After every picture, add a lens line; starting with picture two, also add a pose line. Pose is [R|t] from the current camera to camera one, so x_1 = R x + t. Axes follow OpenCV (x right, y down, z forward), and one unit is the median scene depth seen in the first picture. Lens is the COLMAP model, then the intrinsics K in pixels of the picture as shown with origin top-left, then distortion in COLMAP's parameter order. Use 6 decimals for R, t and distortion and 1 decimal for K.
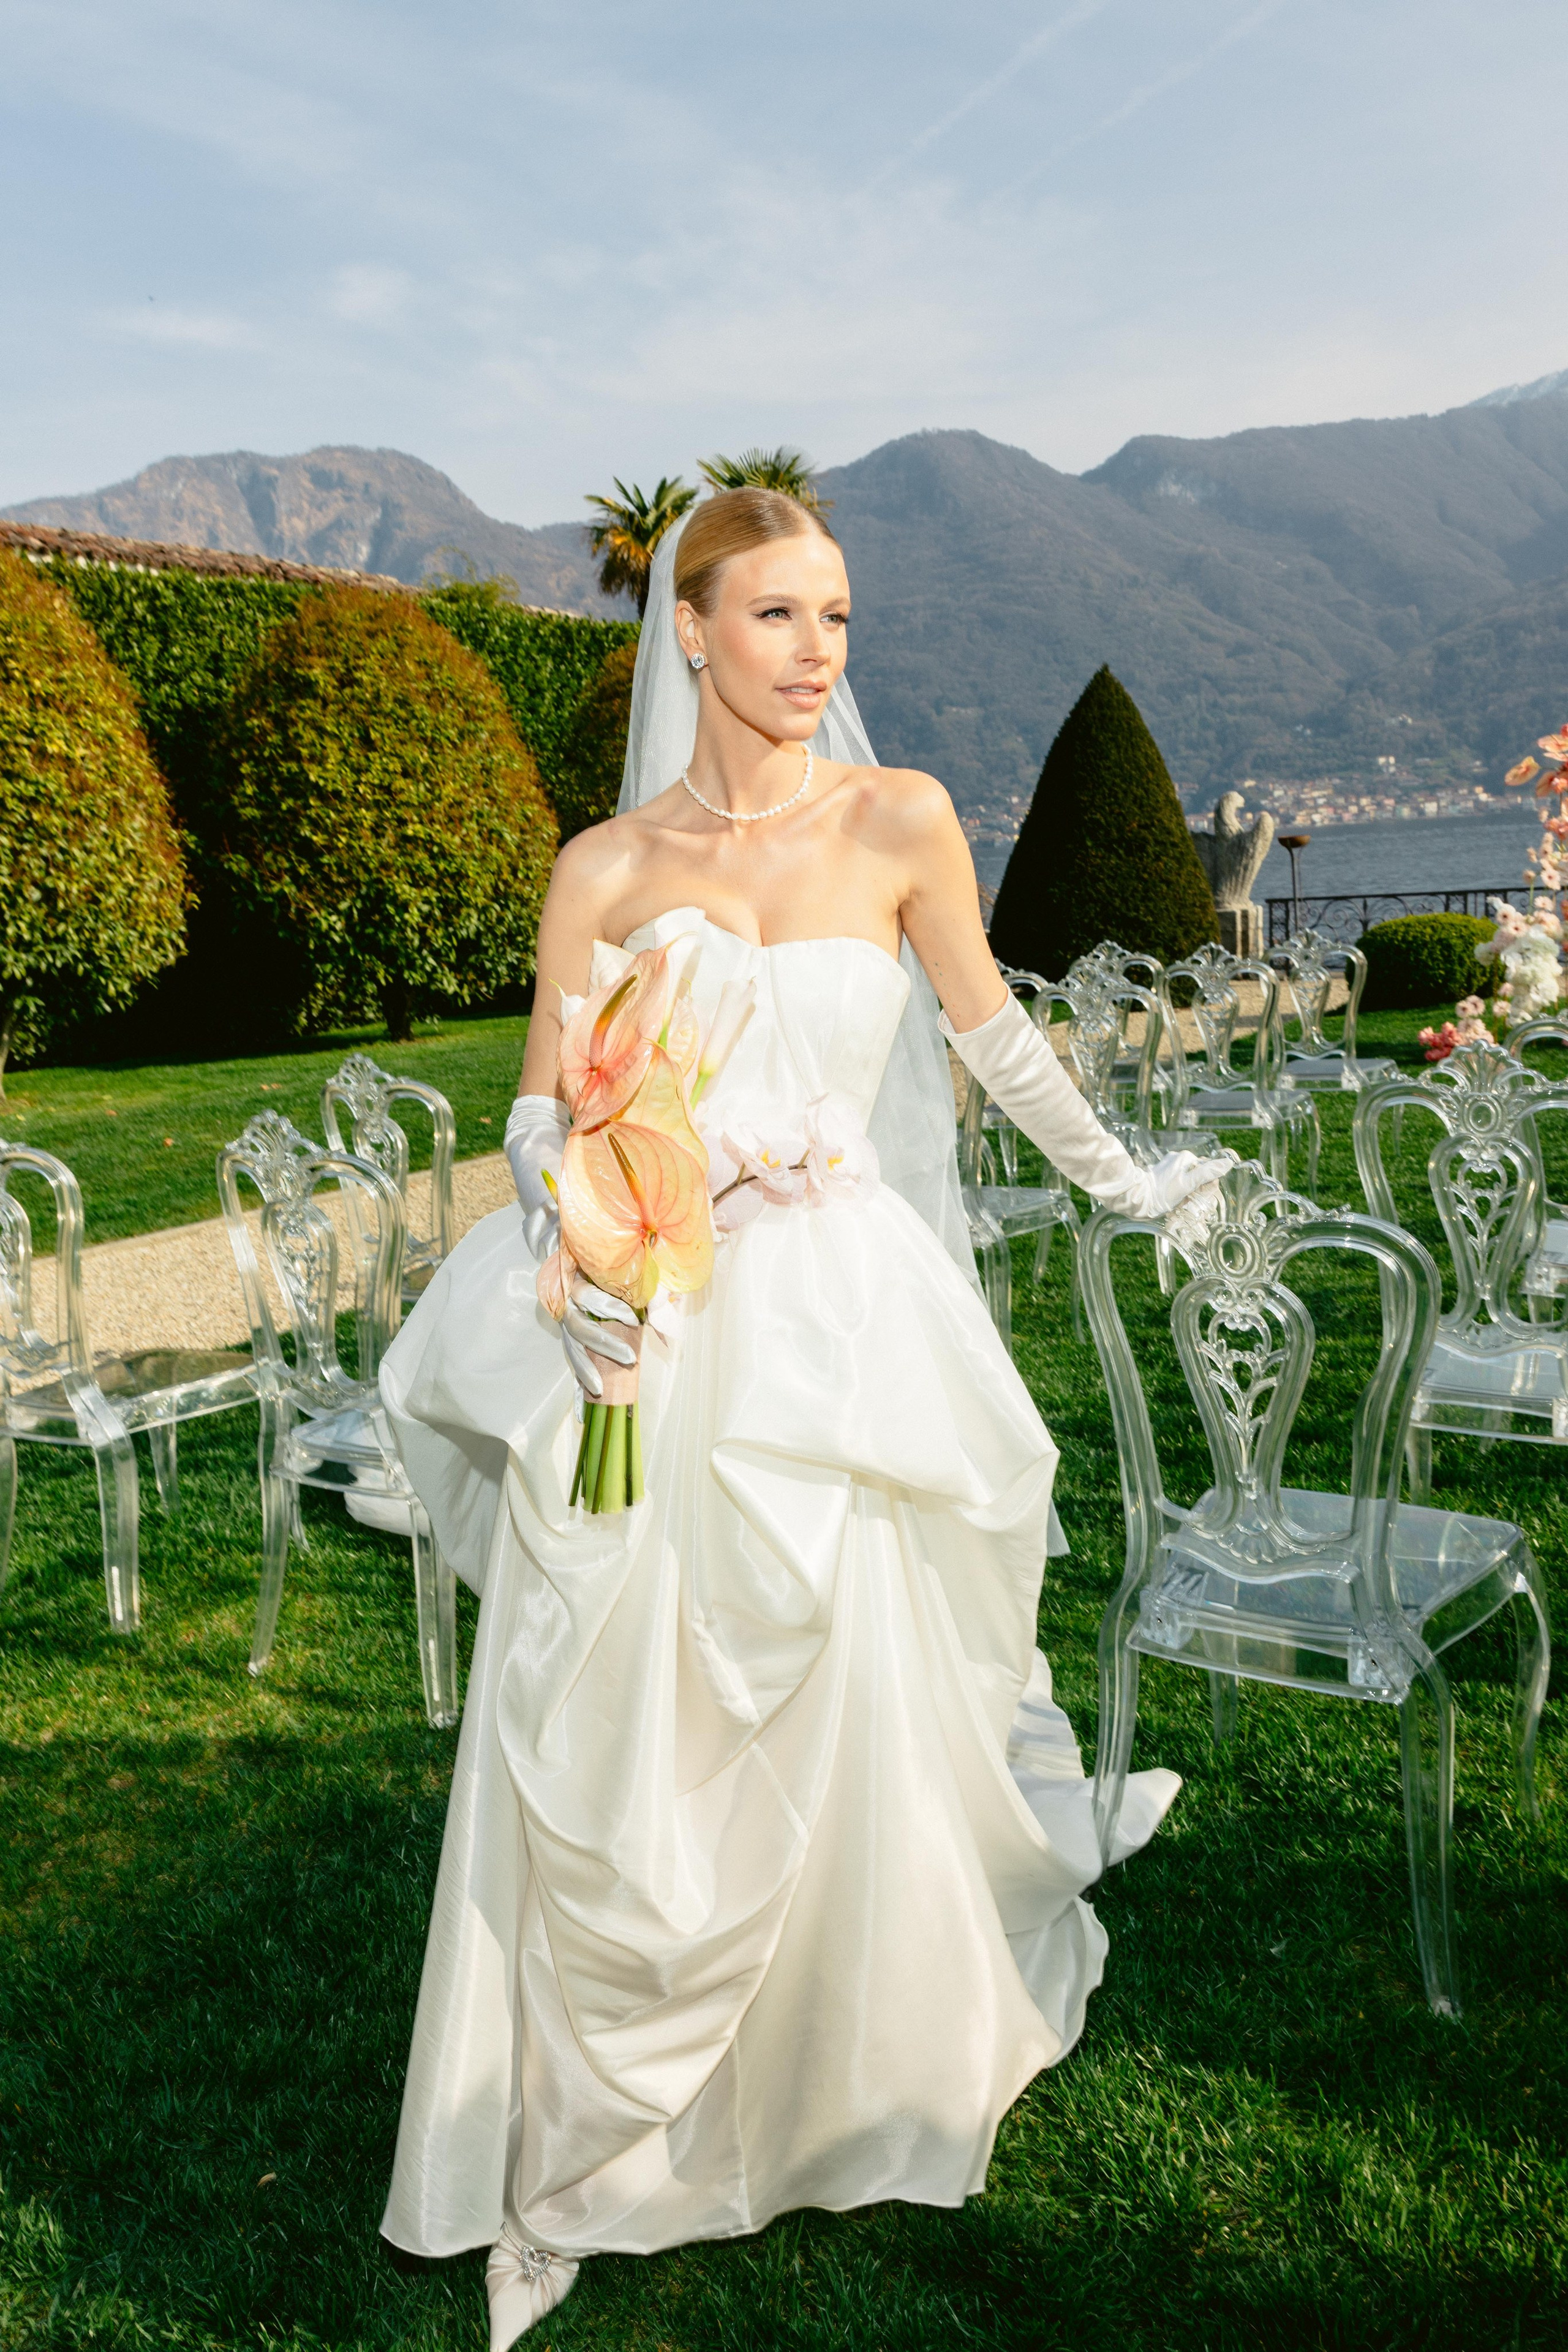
lens RADIAL K [[1841.3, 0, 784.0], [0, 1841.3, 1176.0], [0, 0, 1]] dist [0.011183, 0.014667]
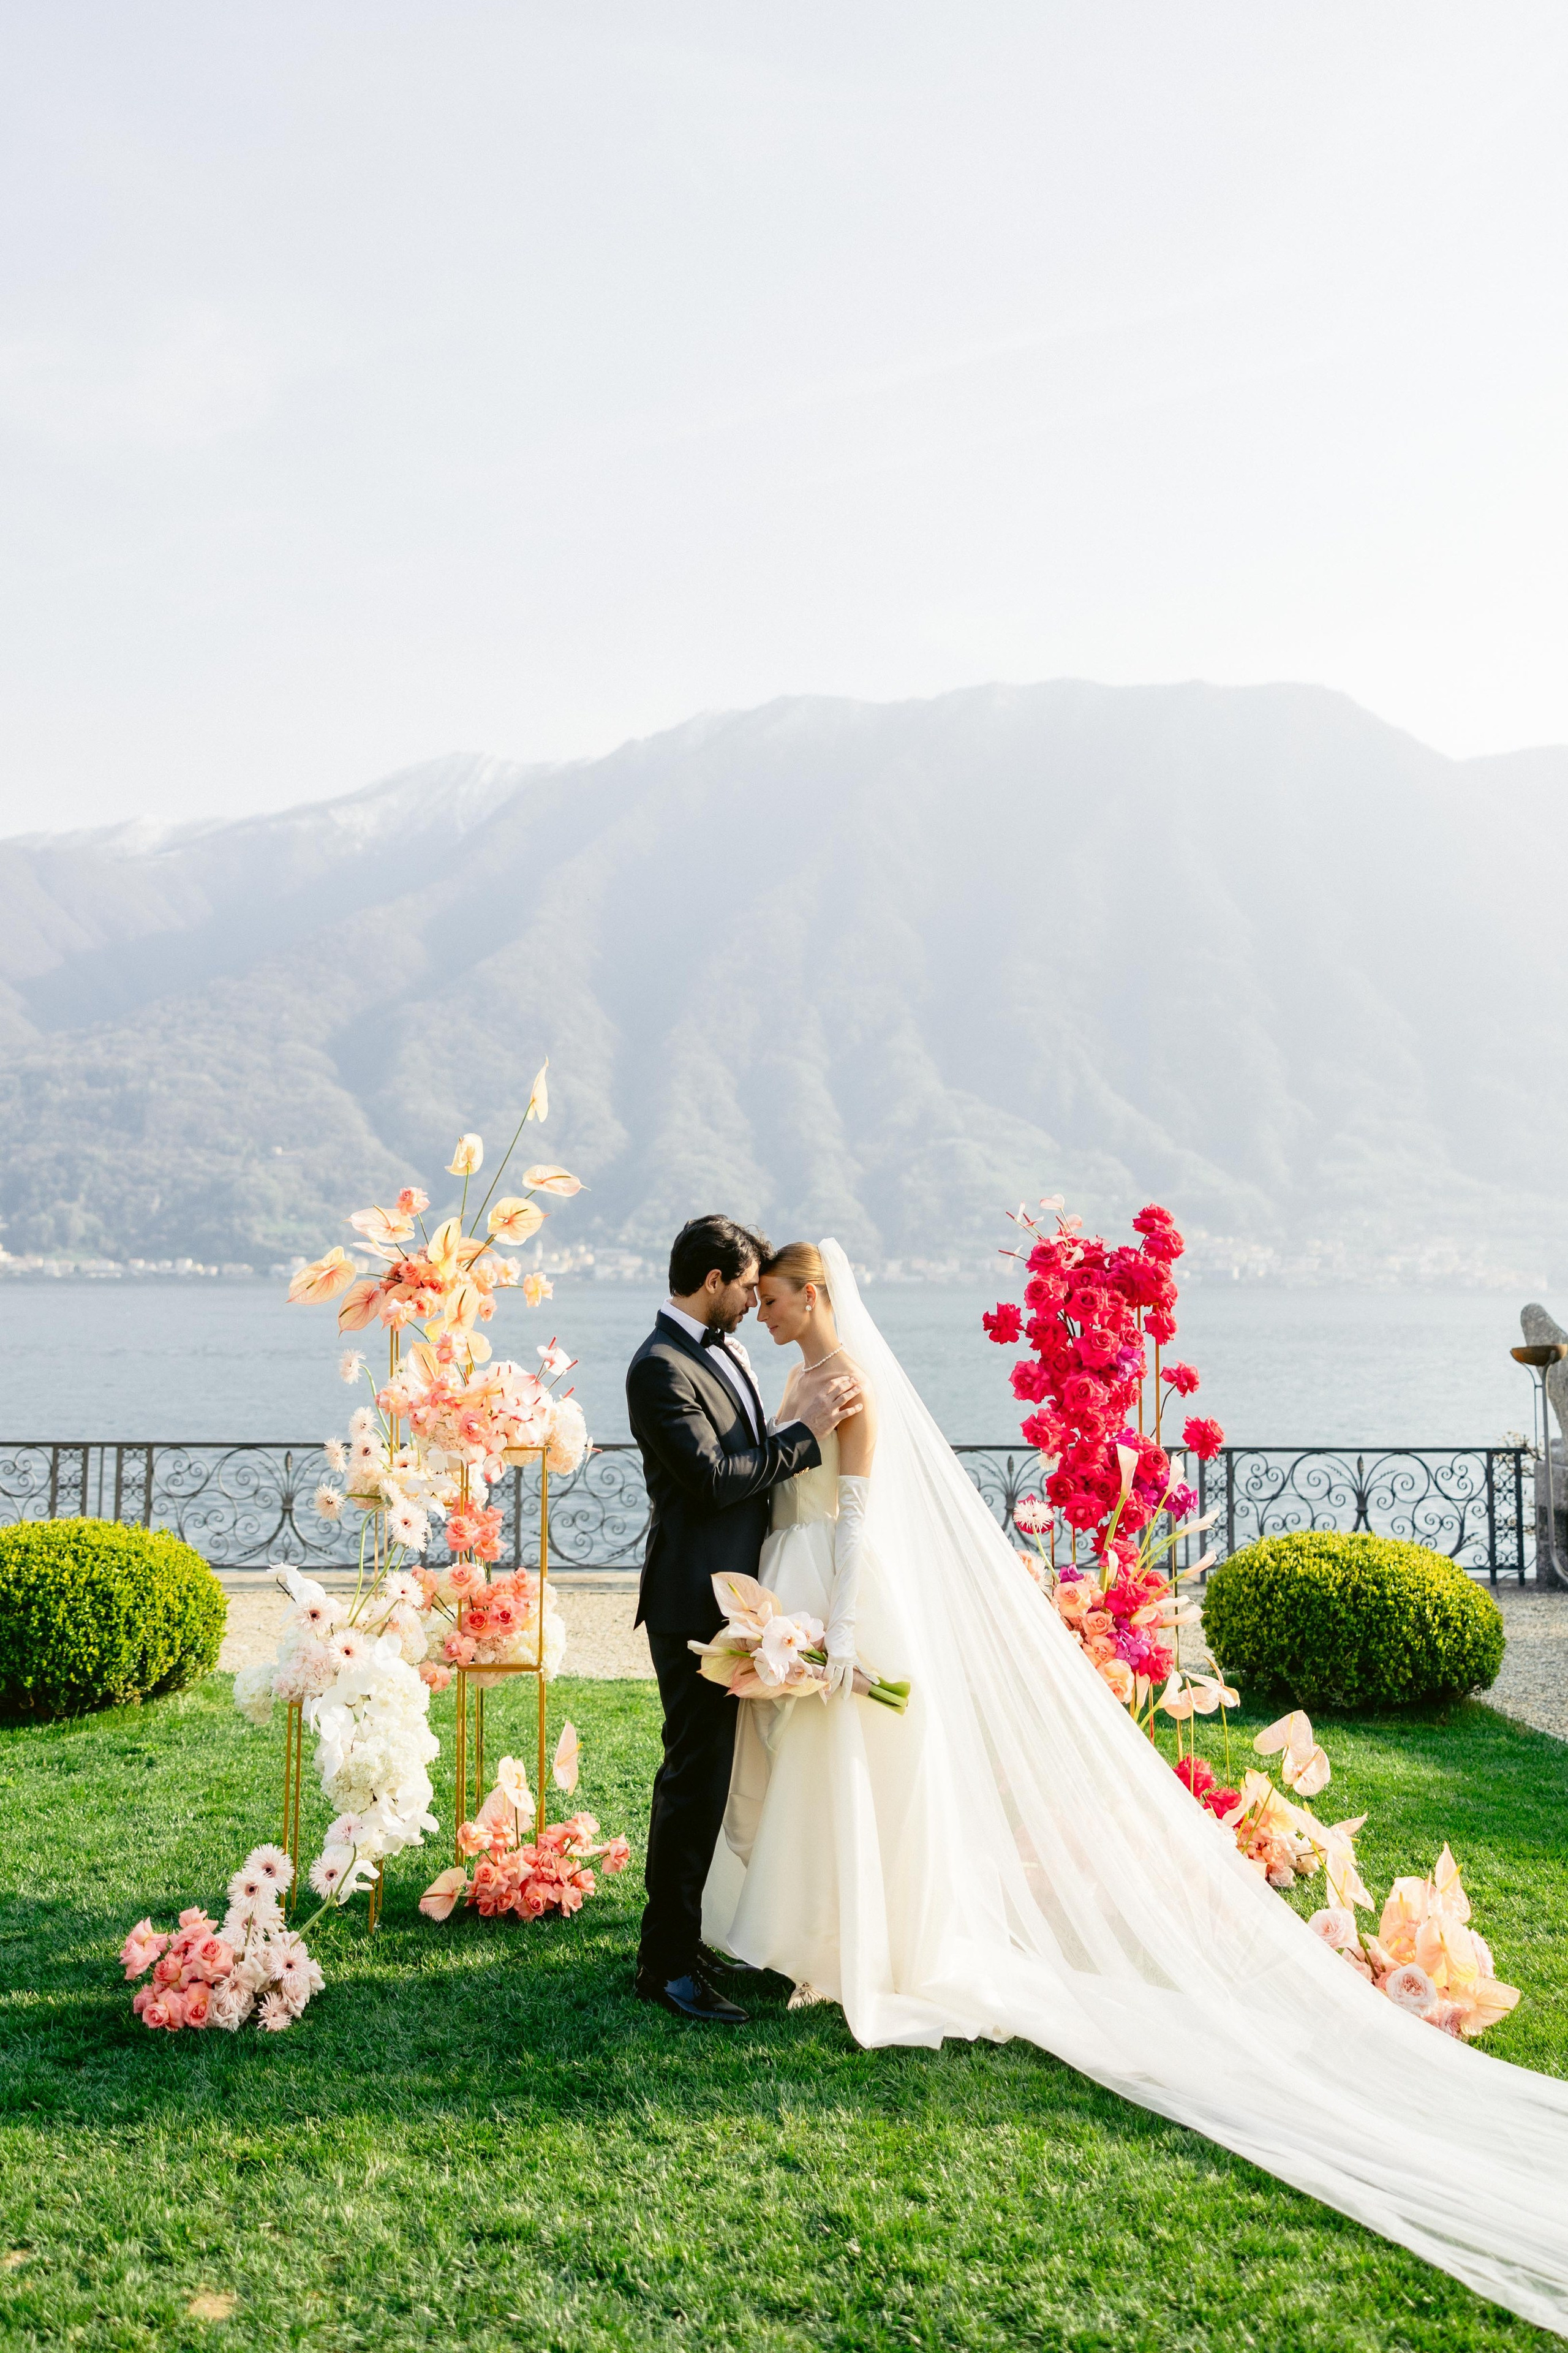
lens RADIAL K [[2166.7, 0, 657.7], [0, 2166.7, 1070.5], [0, 0, 1]] dist [0.017231, 0.017335]
pose [[0.794150, 0.131463, 0.593332, 0.117211], [0.040721, 0.962617, -0.267788, -0.103654], [-0.606356, 0.236825, 0.759109, 0.453965]]
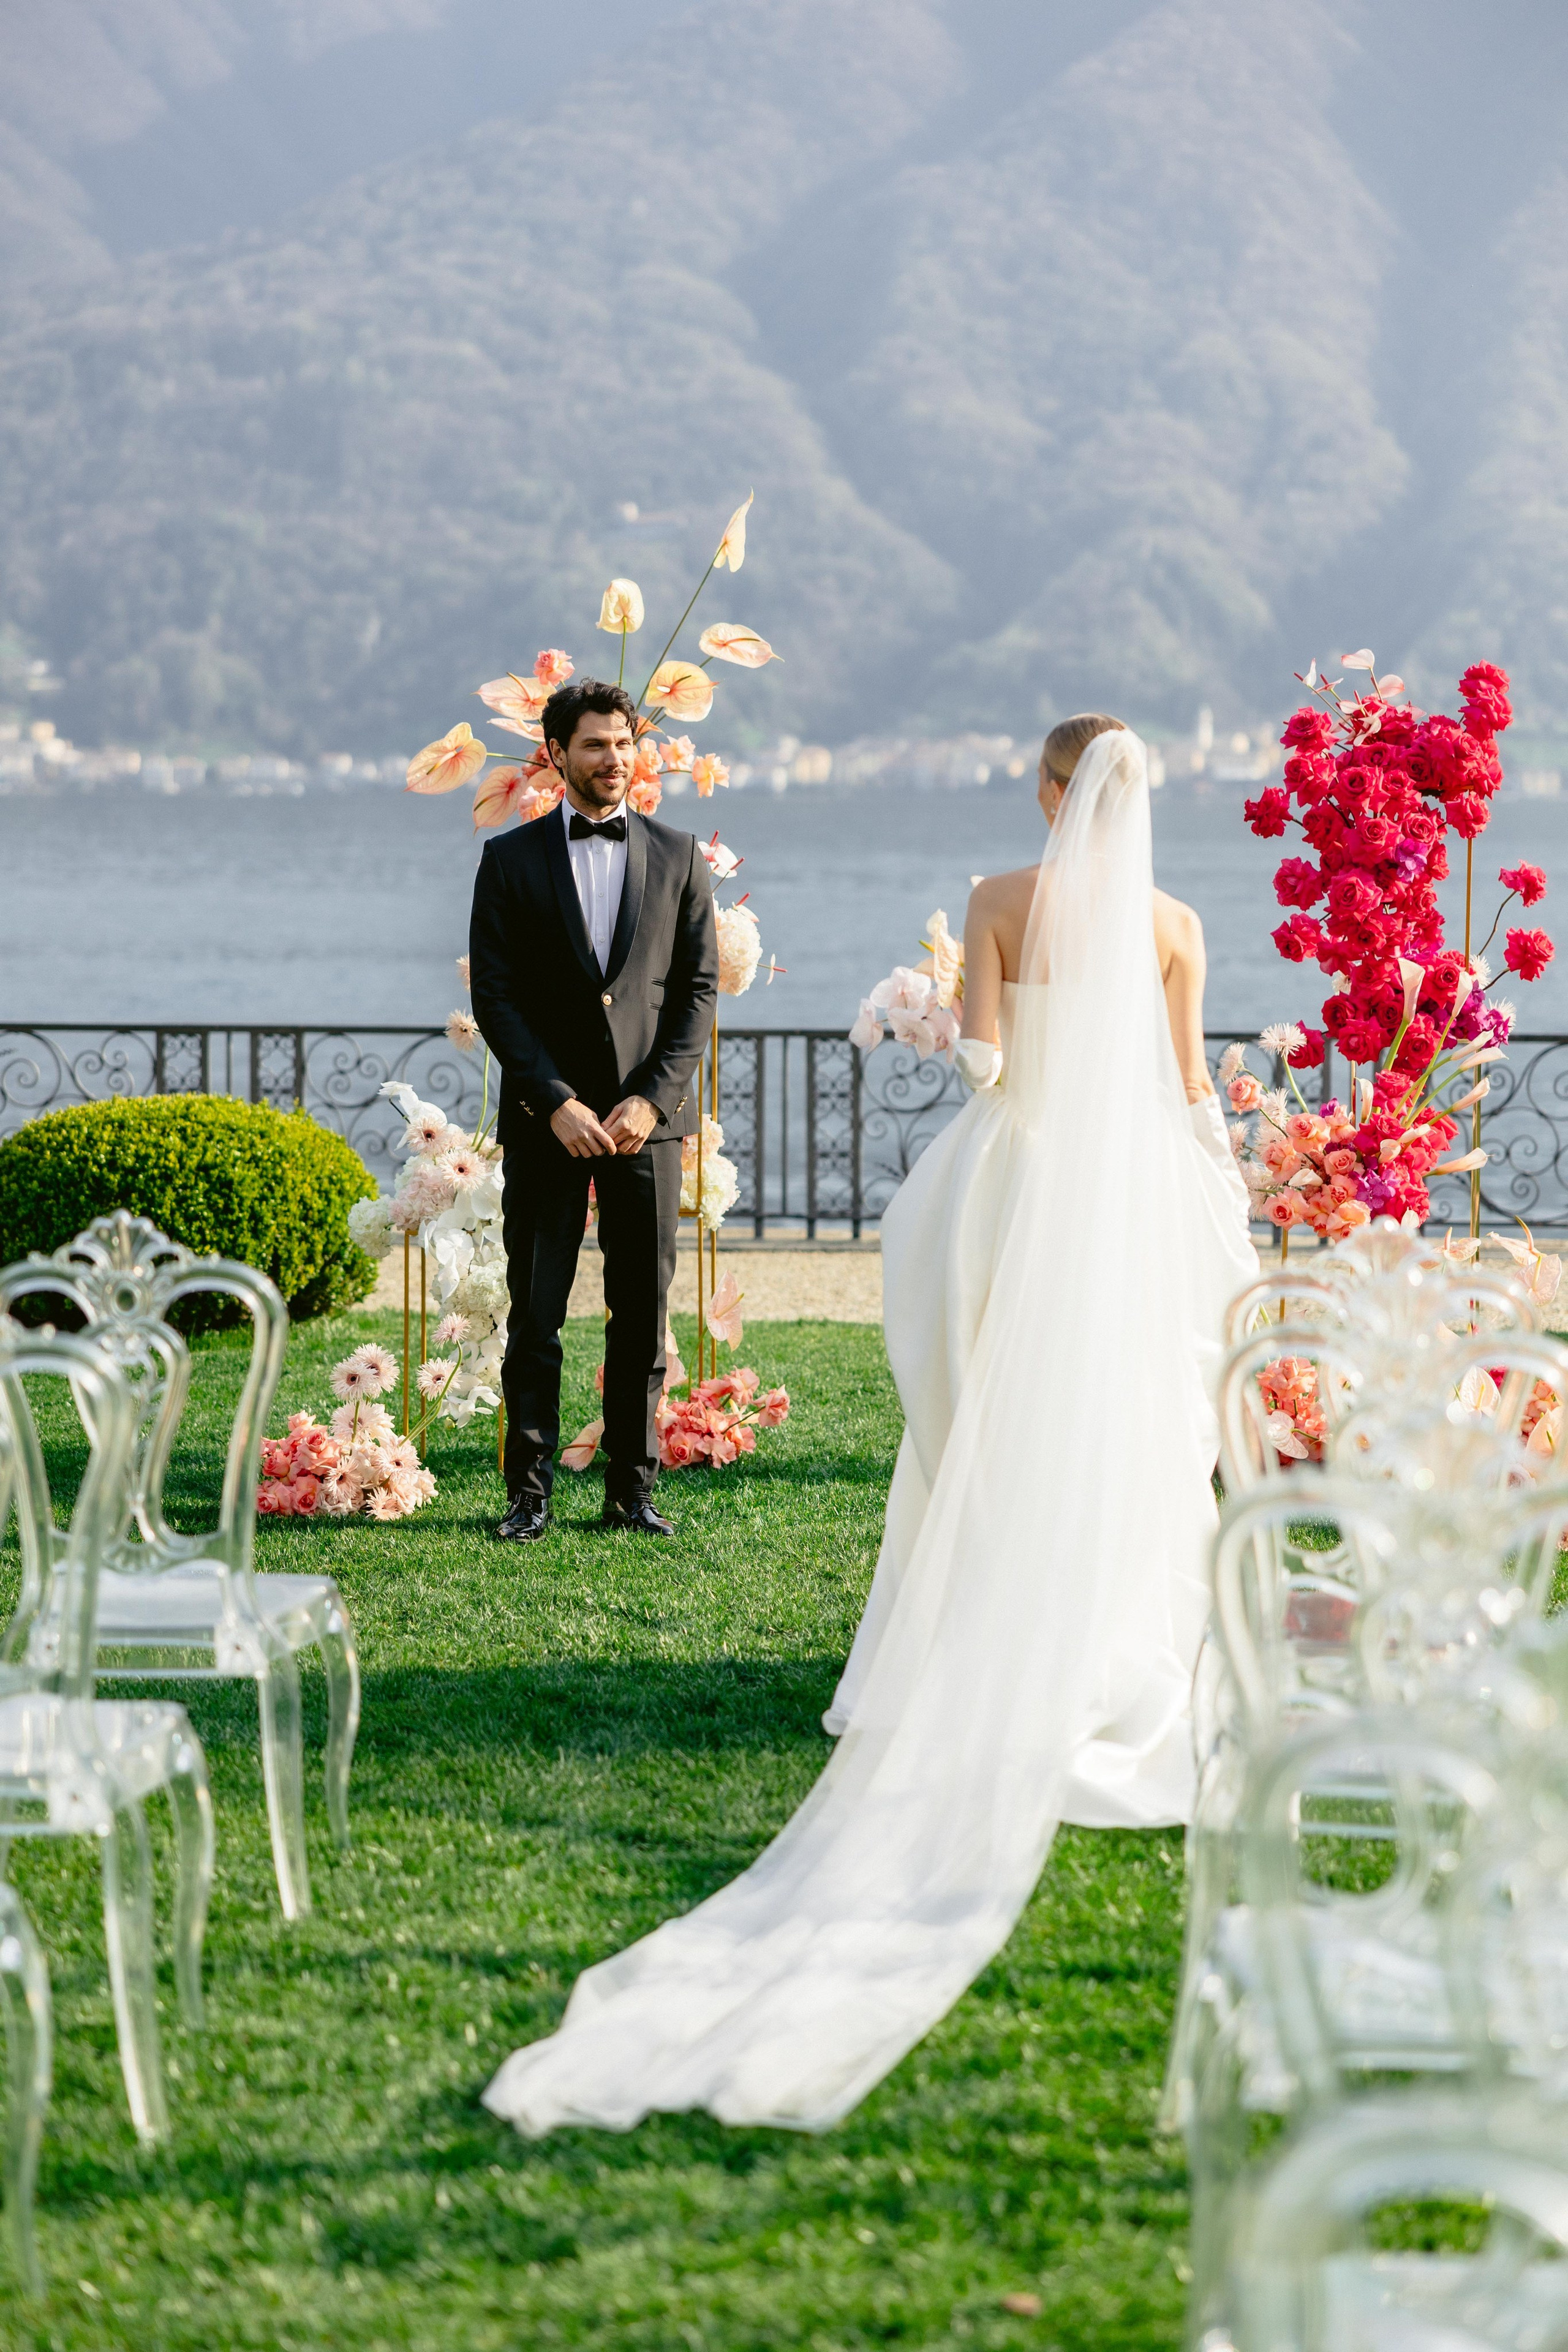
lens RADIAL K [[4743.3, 0, 733.8], [0, 4743.3, 1436.3], [0, 0, 1]] dist [0.004905, 0.126447]
pose [[0.876709, 0.004452, 0.481000, -0.023358], [0.019716, 0.998784, -0.045179, -0.026758], [-0.480617, 0.049092, 0.875556, 0.091316]]
